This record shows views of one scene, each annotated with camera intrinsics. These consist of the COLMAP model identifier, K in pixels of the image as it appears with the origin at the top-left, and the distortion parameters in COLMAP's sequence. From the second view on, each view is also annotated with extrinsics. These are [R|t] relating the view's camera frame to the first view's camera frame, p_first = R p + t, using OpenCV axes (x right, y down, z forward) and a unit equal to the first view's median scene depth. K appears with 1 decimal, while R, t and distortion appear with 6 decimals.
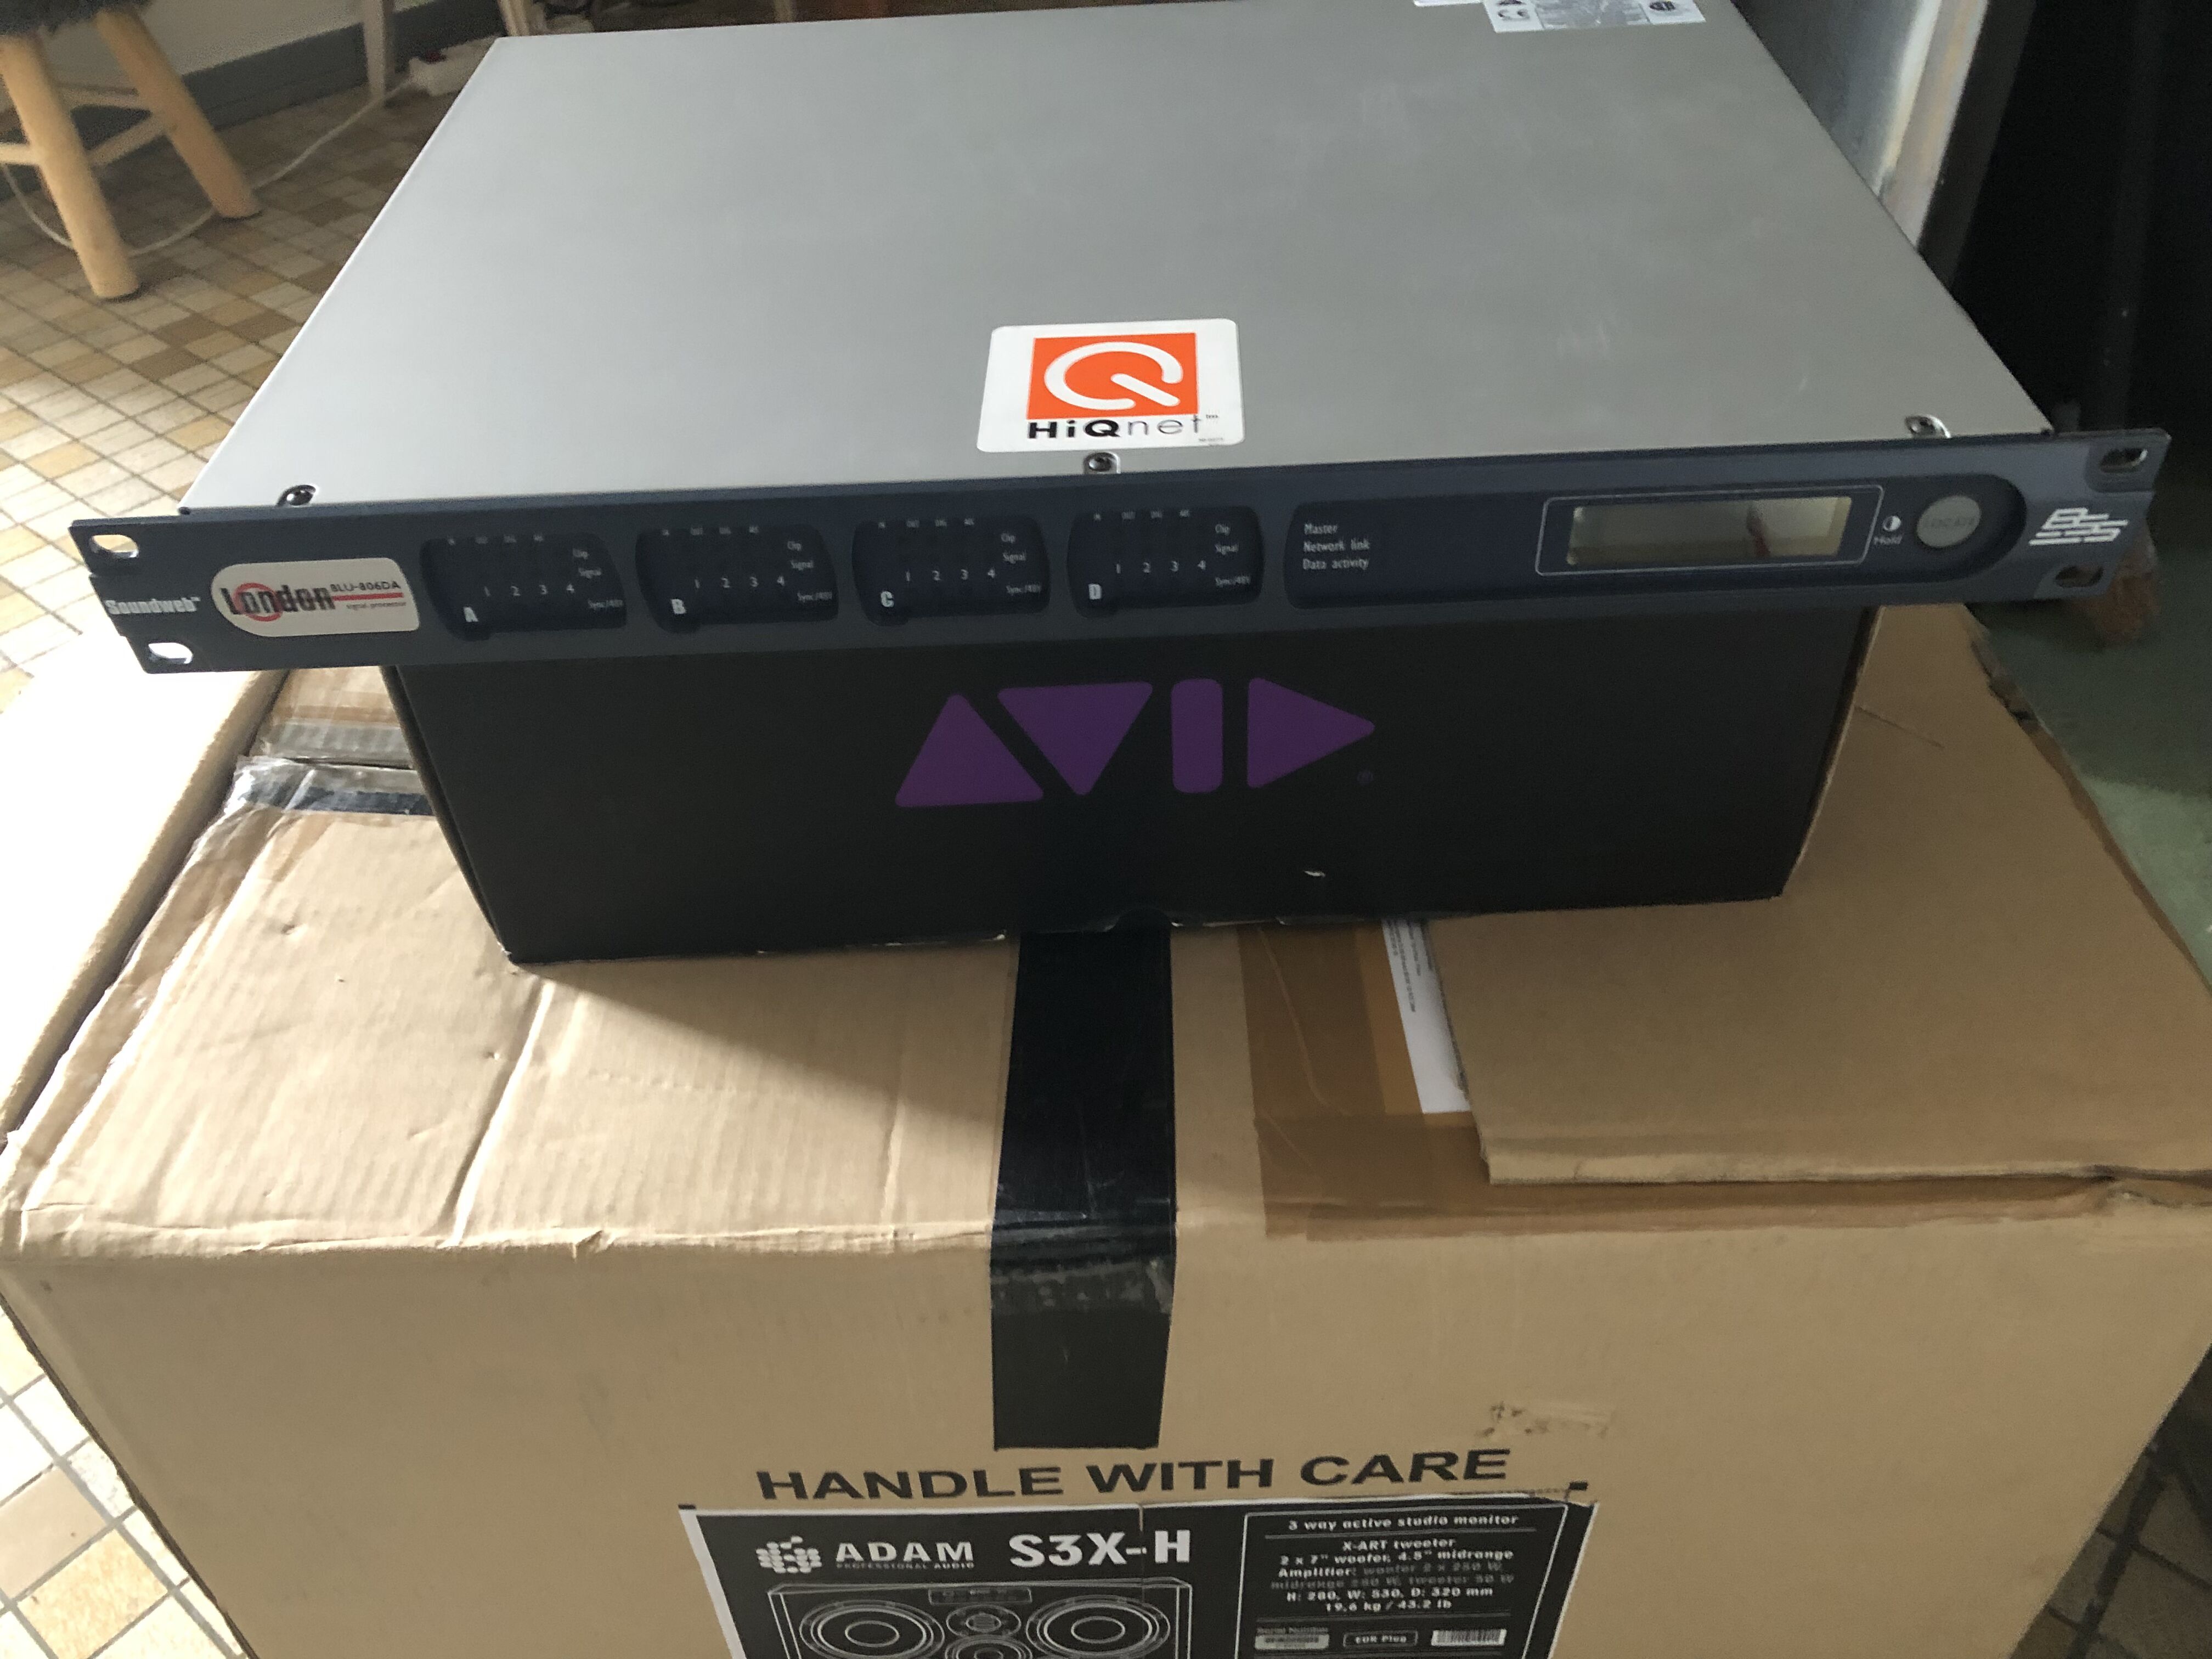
lens RADIAL K [[1837.0, 0, 1111.7], [0, 1837.0, 818.5], [0, 0, 1]] dist [0.020958, -0.043231]
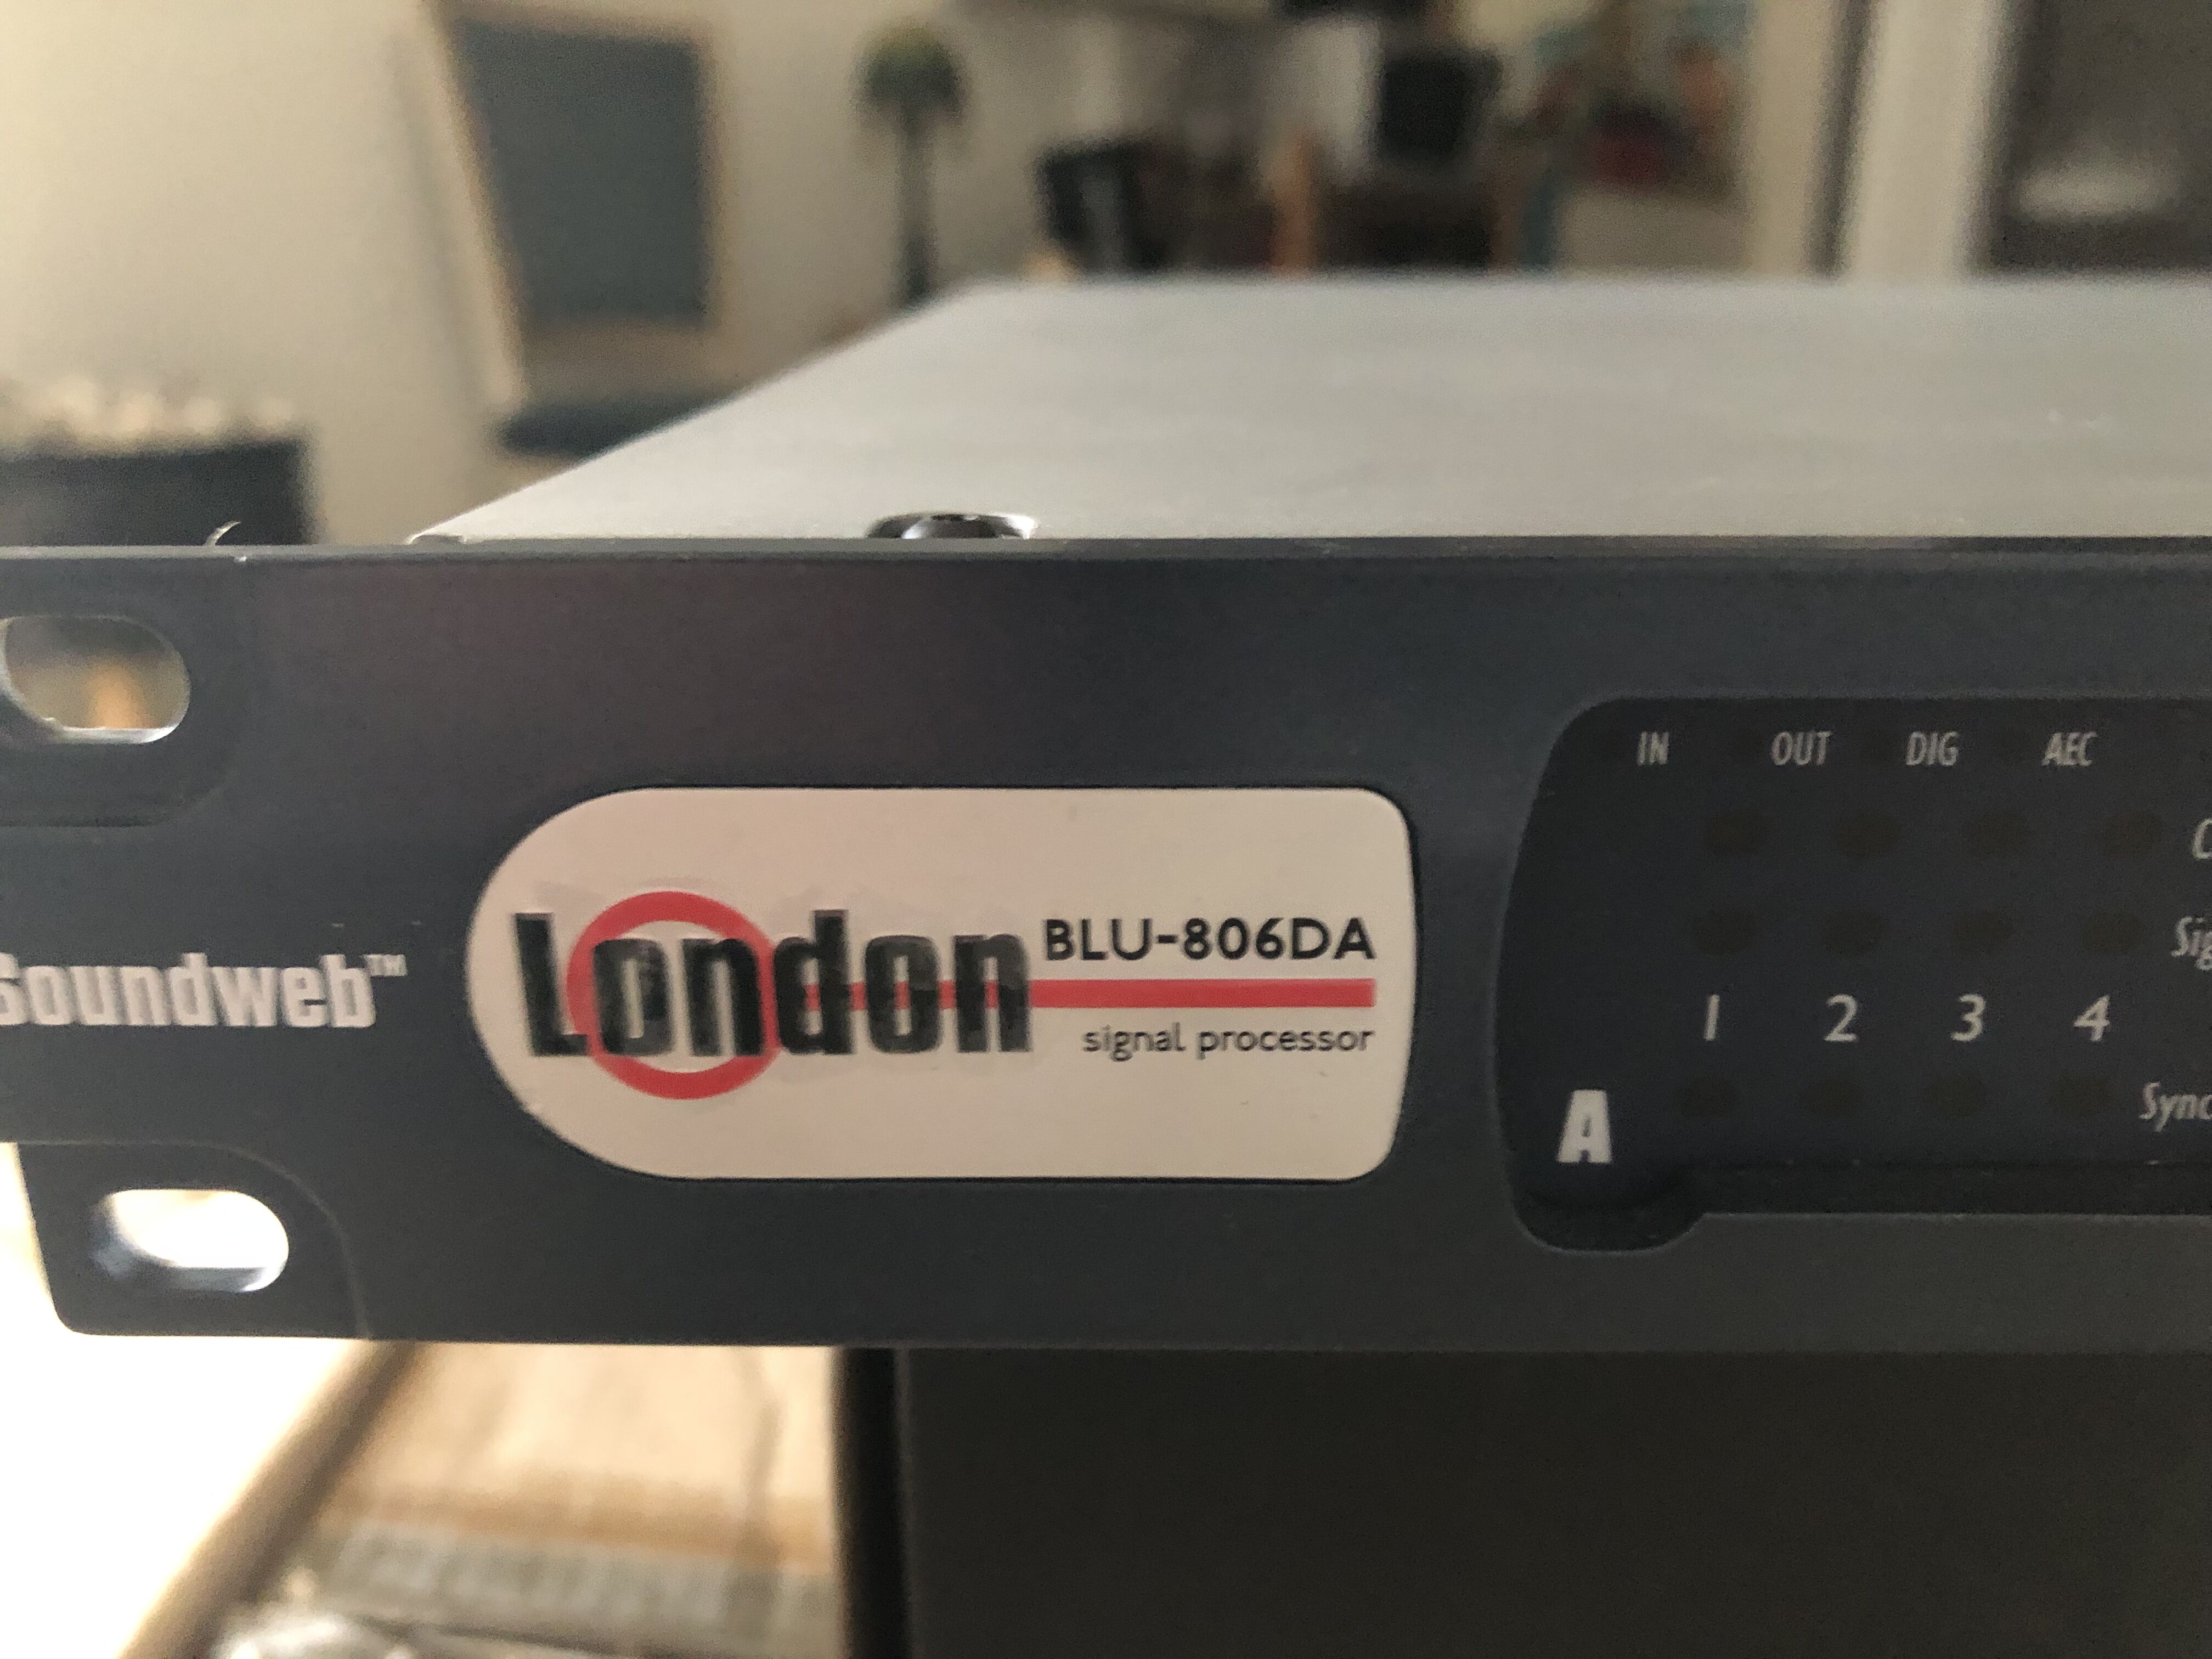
lens RADIAL K [[1837.0, 0, 1089.5], [0, 1837.0, 826.1], [0, 0, 1]] dist [0.020958, -0.043231]
pose [[0.998519, 0.049826, -0.021831, -0.411292], [-0.054396, 0.910328, -0.410297, -0.050864], [-0.000570, 0.410877, 0.911691, 0.796975]]
